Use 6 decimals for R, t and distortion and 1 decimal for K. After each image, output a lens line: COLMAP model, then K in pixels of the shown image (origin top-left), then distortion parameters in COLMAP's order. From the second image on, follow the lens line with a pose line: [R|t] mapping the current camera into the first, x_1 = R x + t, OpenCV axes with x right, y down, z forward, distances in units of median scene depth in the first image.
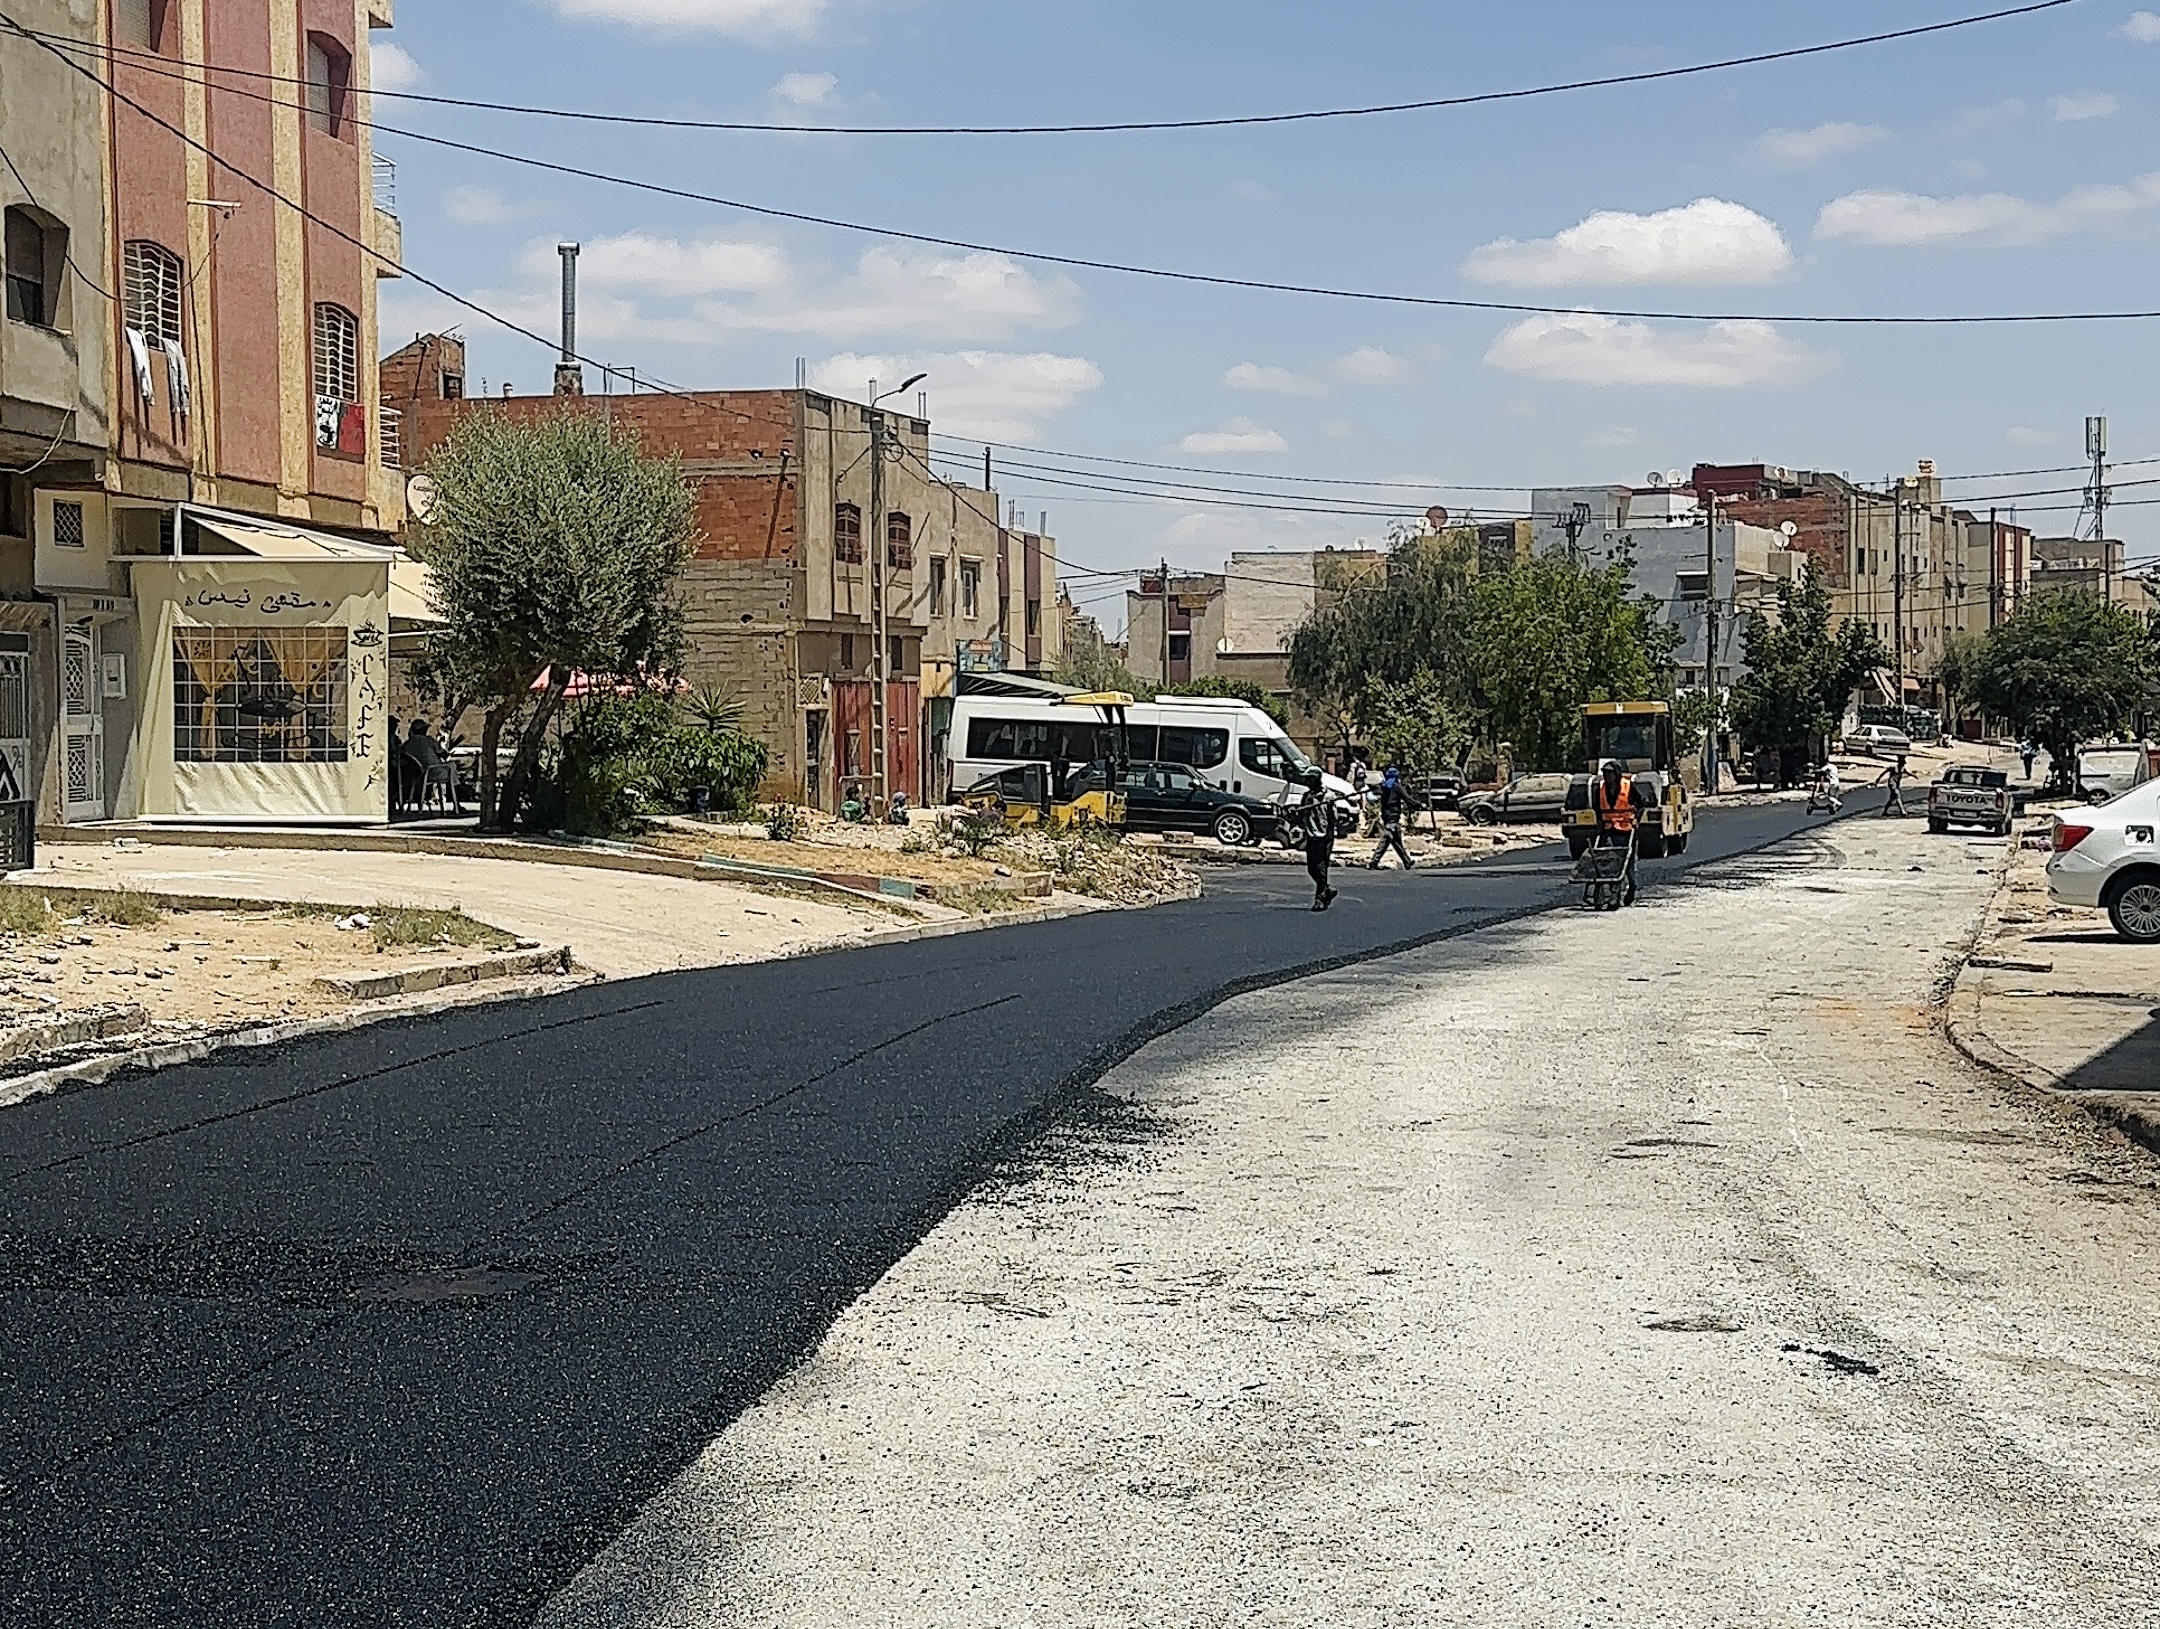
lens RADIAL K [[2888.7, 0, 1080.4], [0, 2888.7, 815.3], [0, 0, 1]] dist [0.014920, 0.000000]
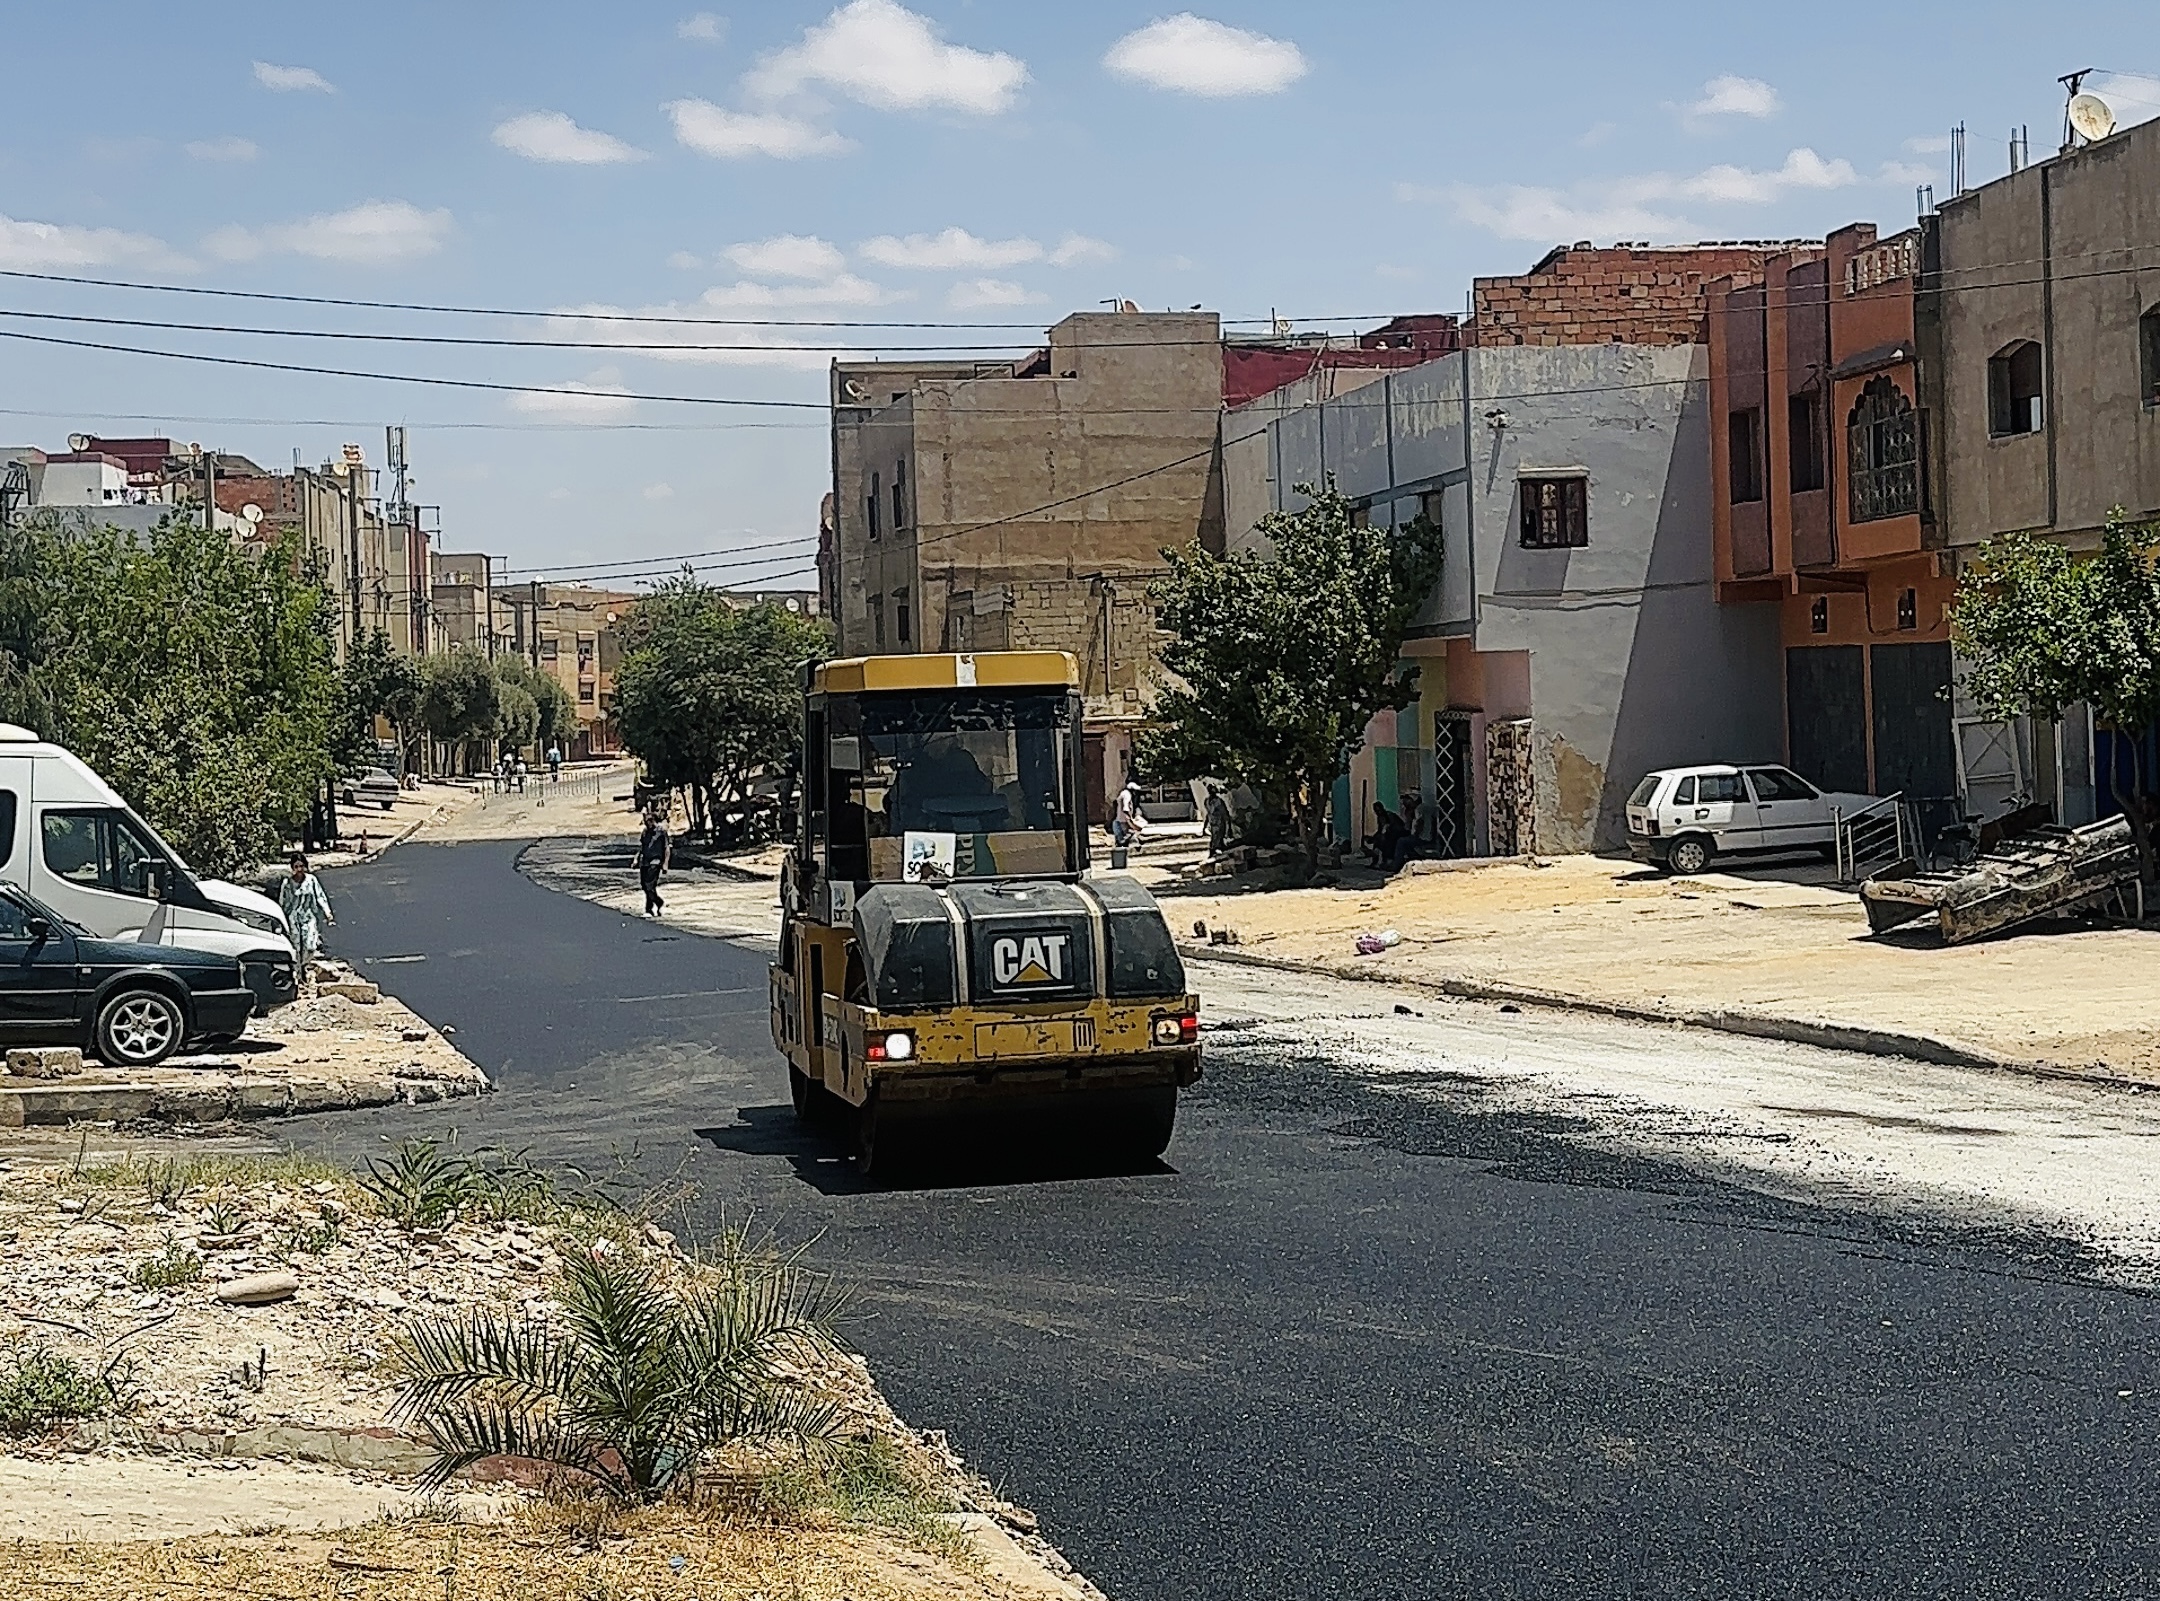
lens RADIAL K [[2888.7, 0, 1080.3], [0, 2888.7, 799.3], [0, 0, 1]] dist [0.014920, 0.000000]
pose [[0.807081, -0.031135, 0.589620, -0.038317], [0.042888, 0.999062, -0.005949, -0.009132], [-0.588881, 0.030089, 0.807659, 0.263980]]
